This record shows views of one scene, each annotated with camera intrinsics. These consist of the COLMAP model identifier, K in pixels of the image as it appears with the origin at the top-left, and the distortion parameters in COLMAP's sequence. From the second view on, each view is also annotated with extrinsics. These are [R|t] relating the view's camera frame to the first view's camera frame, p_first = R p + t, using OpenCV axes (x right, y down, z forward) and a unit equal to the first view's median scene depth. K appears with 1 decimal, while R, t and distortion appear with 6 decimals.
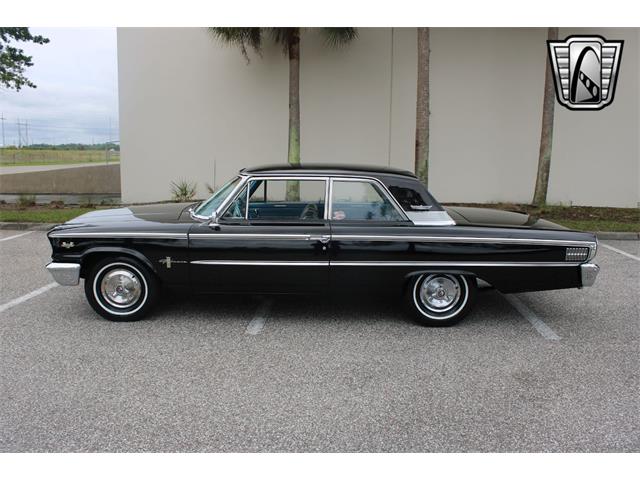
lens RADIAL K [[530.9, 0, 310.3], [0, 530.9, 240.0], [0, 0, 1]] dist [-0.154562, 0.132364]
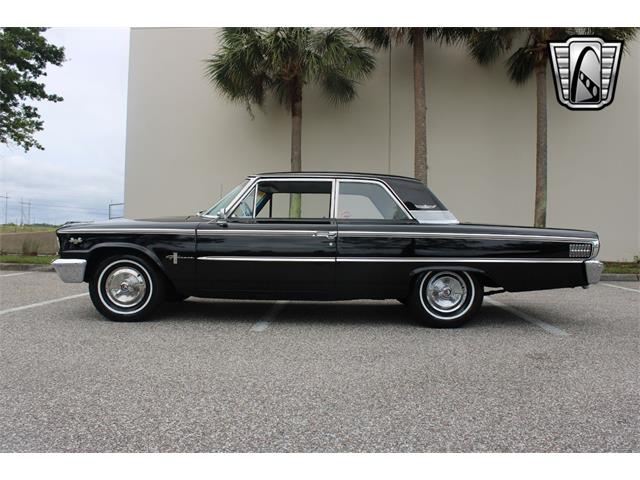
lens RADIAL K [[529.2, 0, 312.2], [0, 529.2, 237.6], [0, 0, 1]] dist [-0.151400, 0.125955]
pose [[0.999935, 0.007827, 0.008280, -0.016950], [-0.006414, 0.987314, -0.158649, 0.157166], [-0.009417, 0.158586, 0.987300, 0.004104]]
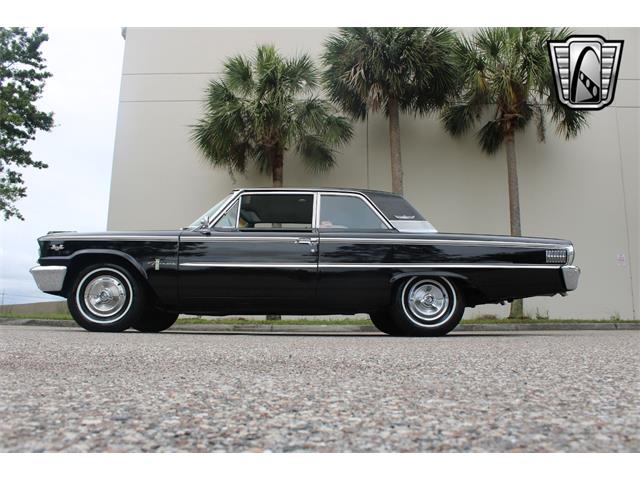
lens RADIAL K [[529.2, 0, 312.2], [0, 529.2, 237.6], [0, 0, 1]] dist [-0.151400, 0.125955]
pose [[0.998847, 0.012573, 0.046332, -0.021401], [0.003399, 0.944151, -0.329495, 0.316133], [-0.047888, 0.329272, 0.943020, 0.029334]]
